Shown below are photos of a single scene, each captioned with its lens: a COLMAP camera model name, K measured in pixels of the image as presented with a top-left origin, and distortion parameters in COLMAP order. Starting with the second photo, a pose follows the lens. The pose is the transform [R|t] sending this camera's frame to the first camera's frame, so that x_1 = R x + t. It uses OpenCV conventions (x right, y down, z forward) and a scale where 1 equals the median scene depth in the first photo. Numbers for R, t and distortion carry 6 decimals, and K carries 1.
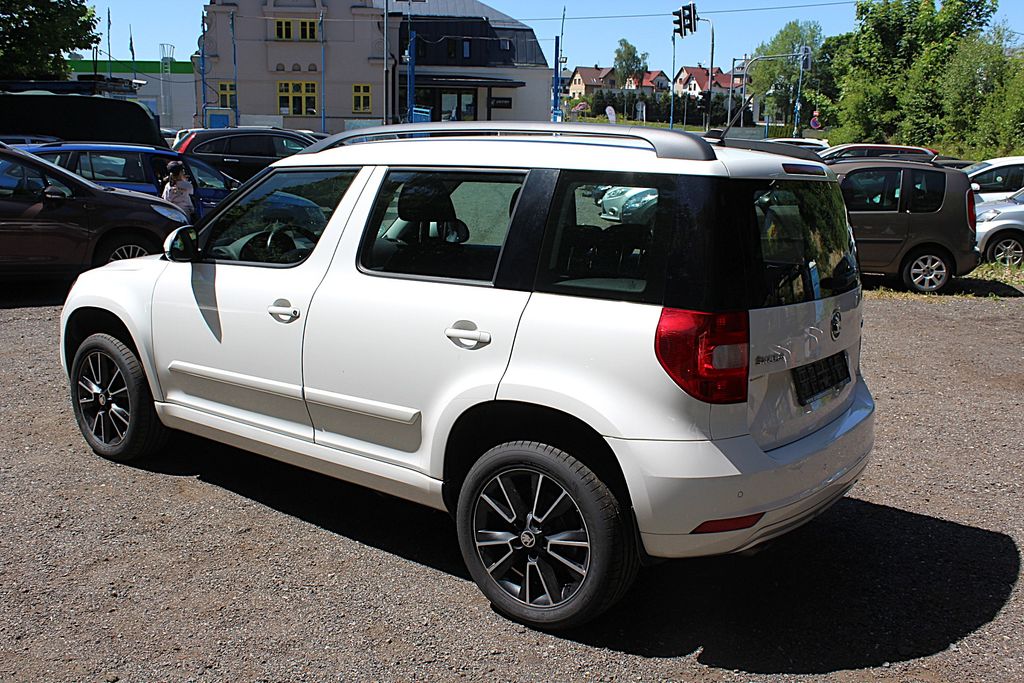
lens RADIAL K [[917.7, 0, 512.4], [0, 917.7, 338.9], [0, 0, 1]] dist [-0.115137, 0.080980]
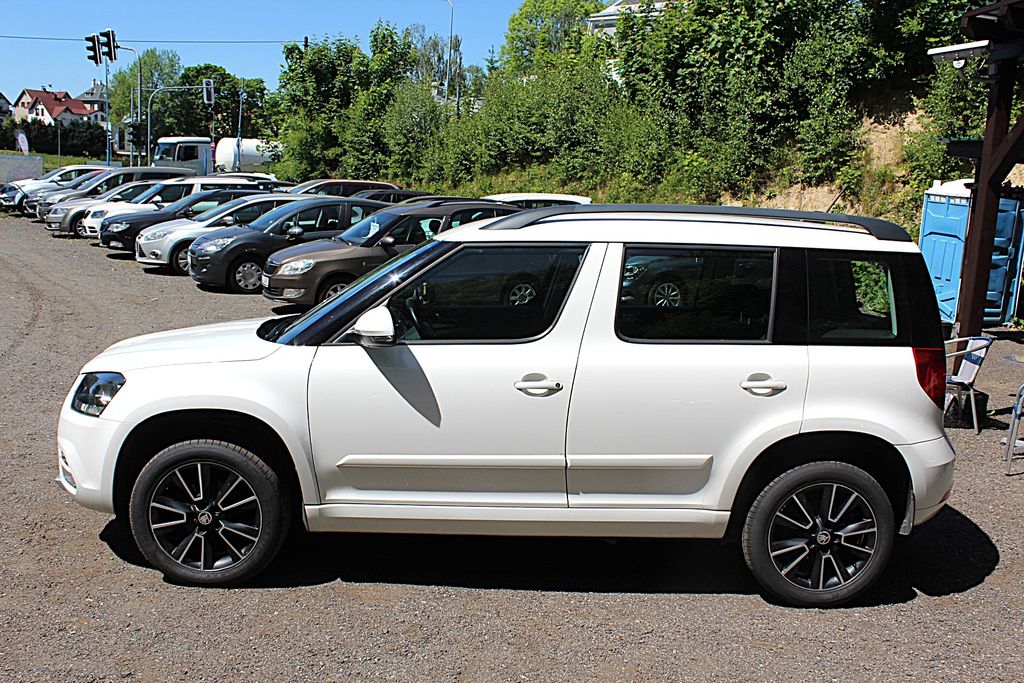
lens RADIAL K [[917.7, 0, 511.8], [0, 917.7, 338.2], [0, 0, 1]] dist [-0.115137, 0.080980]
pose [[0.807451, -0.083949, 0.583931, -0.863061], [0.103825, 0.994595, -0.000580, -0.084611], [-0.580727, 0.061095, 0.811803, 0.176686]]
